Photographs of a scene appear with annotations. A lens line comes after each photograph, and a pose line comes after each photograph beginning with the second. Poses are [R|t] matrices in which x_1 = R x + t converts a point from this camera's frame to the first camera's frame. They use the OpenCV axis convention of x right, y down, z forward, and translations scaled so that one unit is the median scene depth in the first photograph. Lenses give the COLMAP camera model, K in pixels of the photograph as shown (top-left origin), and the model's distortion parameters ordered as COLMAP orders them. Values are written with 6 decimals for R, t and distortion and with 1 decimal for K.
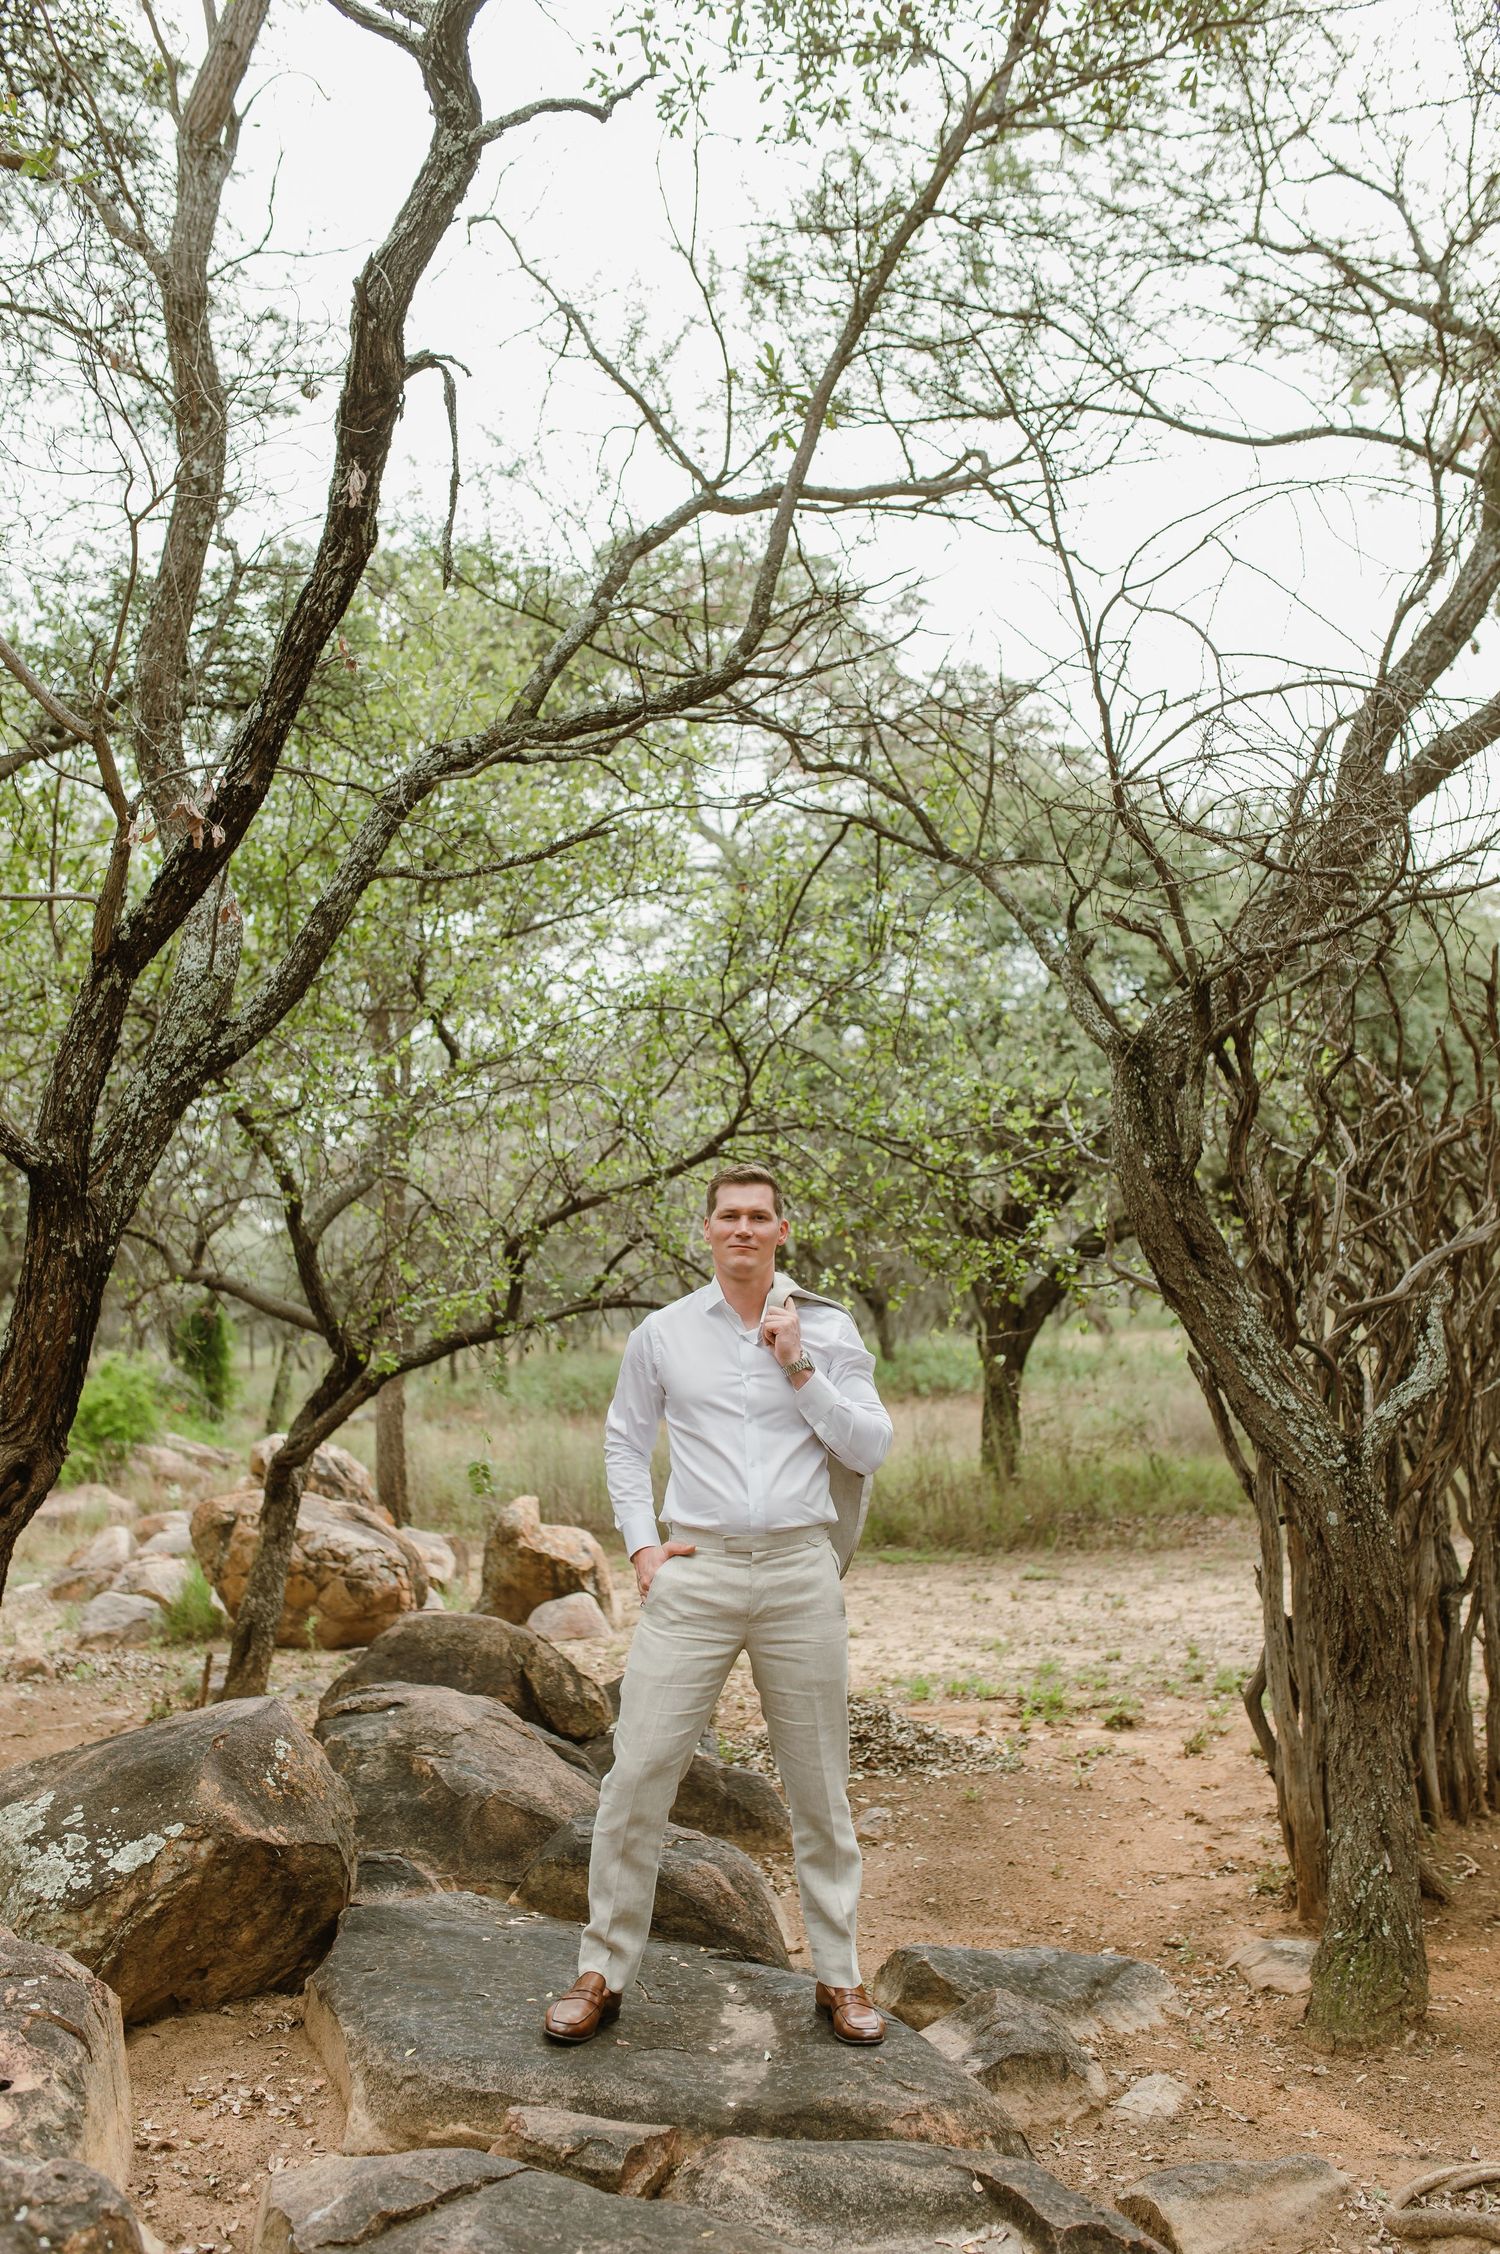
lens RADIAL K [[2101.0, 0, 724.0], [0, 2101.0, 1138.7], [0, 0, 1]] dist [0.032159, 0.000000]
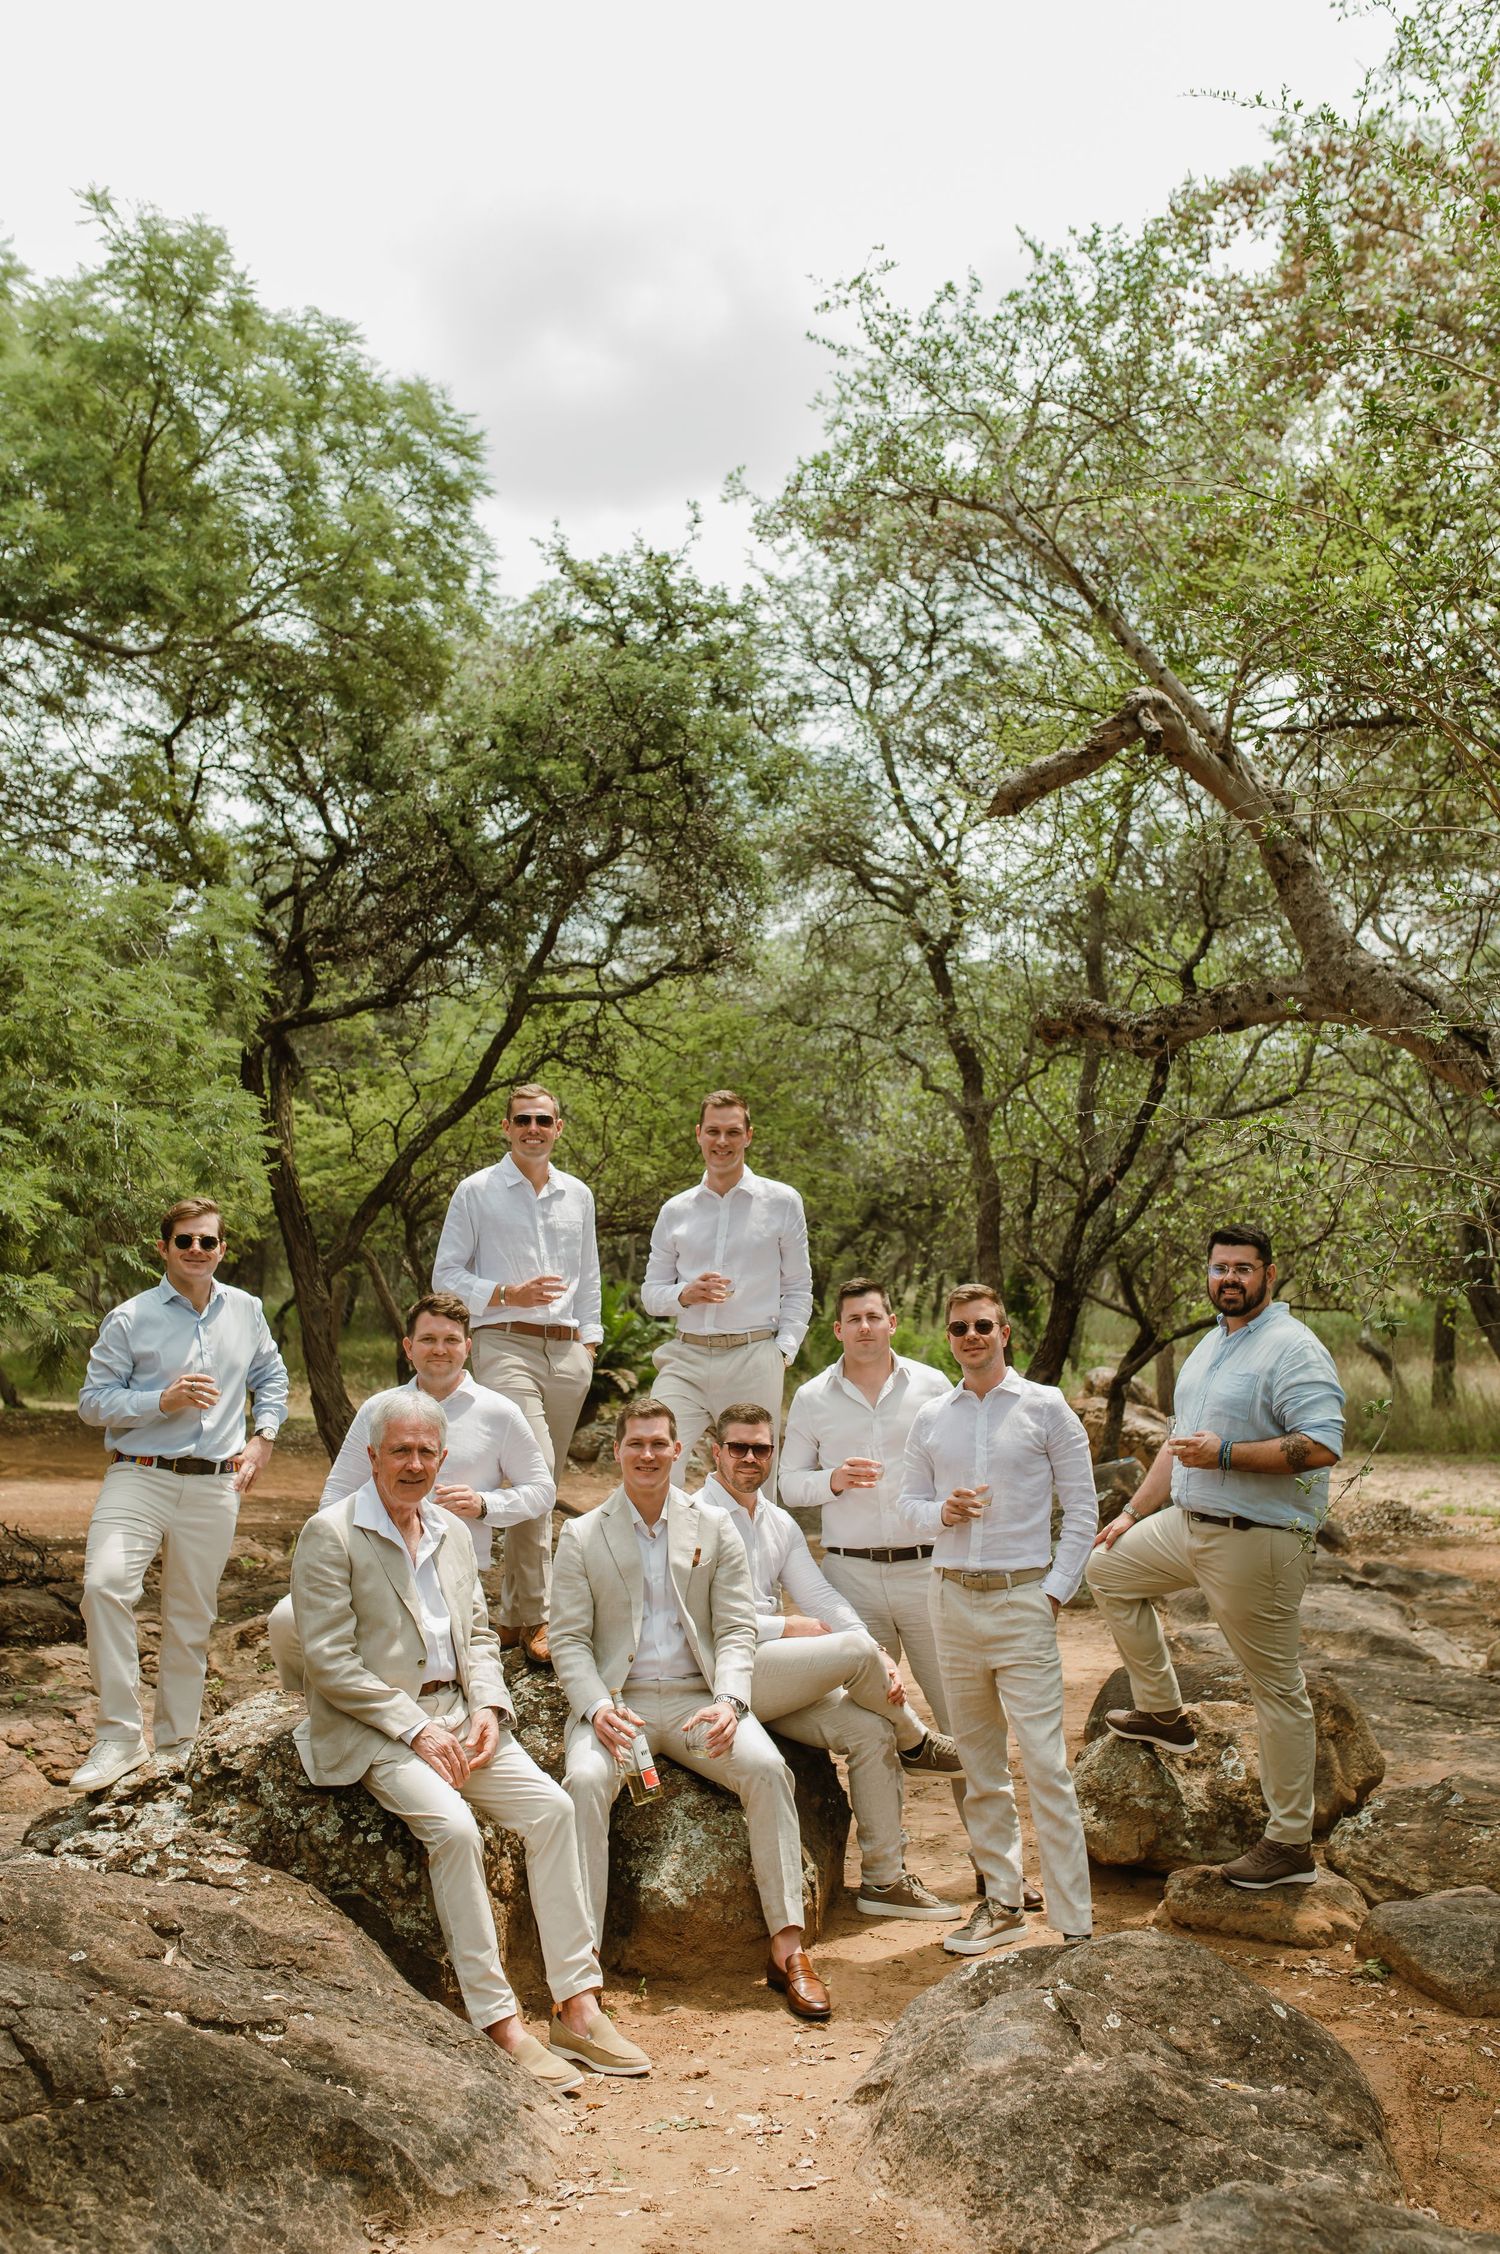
lens RADIAL K [[2101.0, 0, 791.4], [0, 2101.0, 1152.0], [0, 0, 1]] dist [0.032159, 0.000000]
pose [[0.947146, -0.007333, -0.320719, 0.245700], [0.019769, 0.999173, 0.035536, -0.245264], [0.320193, -0.039998, 0.946507, -1.696645]]
